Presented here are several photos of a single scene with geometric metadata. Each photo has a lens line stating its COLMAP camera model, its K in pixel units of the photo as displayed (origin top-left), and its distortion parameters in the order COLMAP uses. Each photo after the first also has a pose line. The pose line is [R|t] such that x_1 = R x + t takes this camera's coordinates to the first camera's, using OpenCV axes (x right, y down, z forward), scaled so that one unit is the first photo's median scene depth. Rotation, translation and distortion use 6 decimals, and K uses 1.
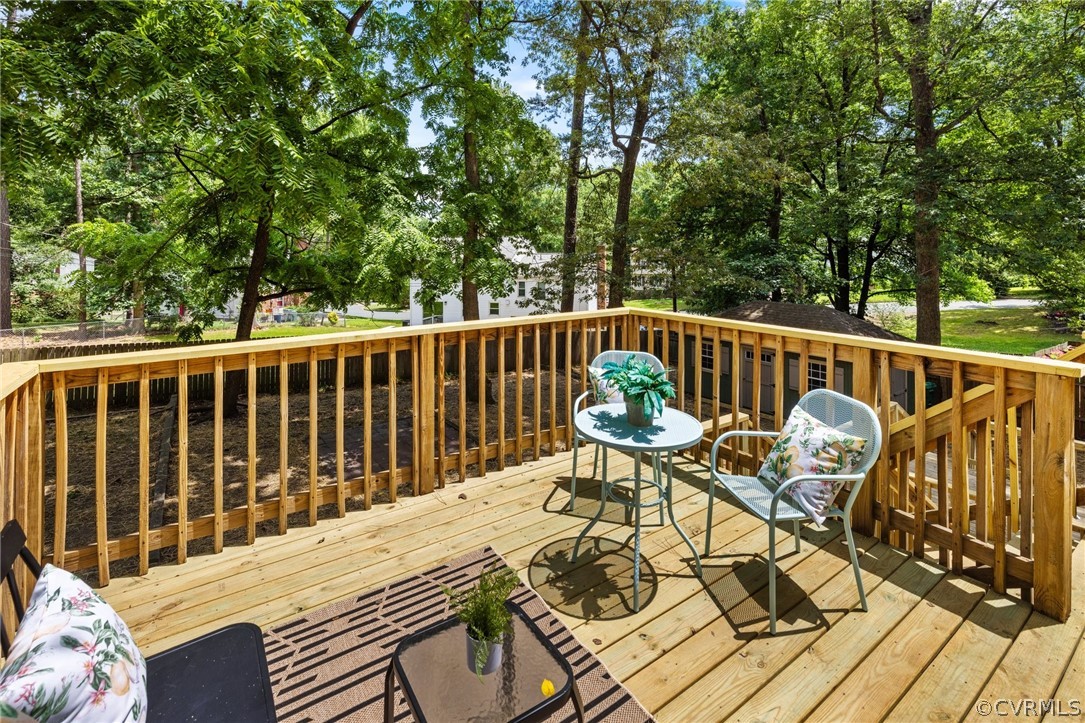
lens RADIAL K [[470.1, 0, 538.2], [0, 470.1, 324.3], [0, 0, 1]] dist [0.001764, 0.000000]
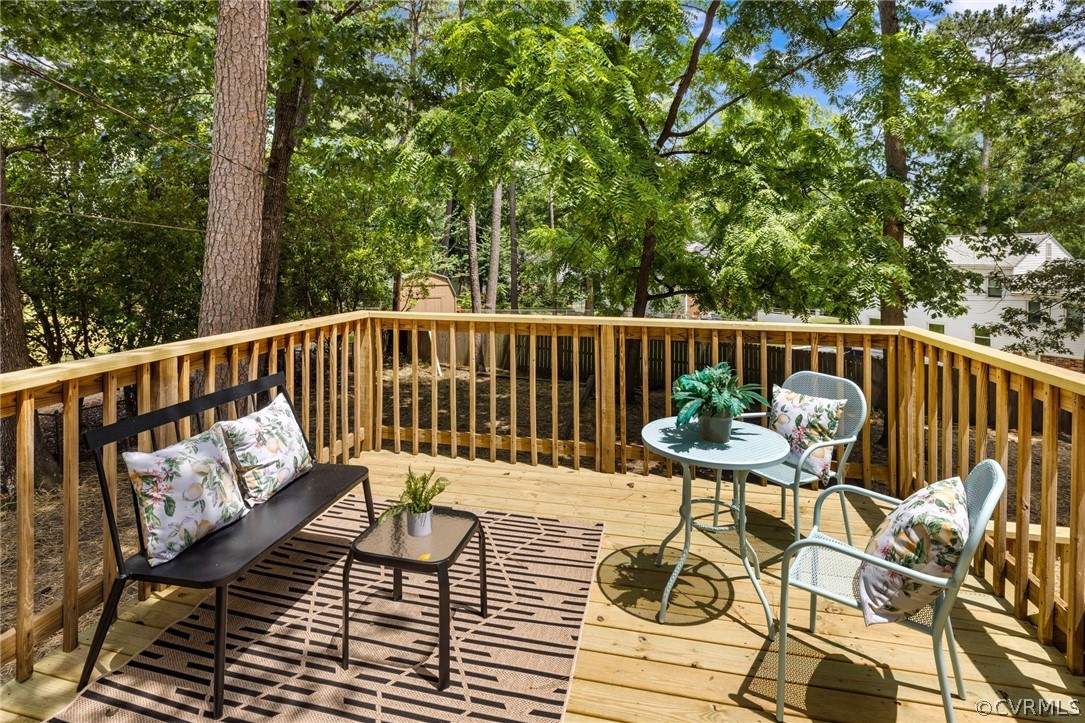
lens RADIAL K [[501.1, 0, 544.3], [0, 501.1, 357.9], [0, 0, 1]] dist [-0.003624, 0.000027]
pose [[0.718996, 0.146738, -0.679347, 0.517122], [-0.112361, 0.989141, 0.094735, 0.002713], [0.685871, 0.008218, 0.727677, 0.066745]]
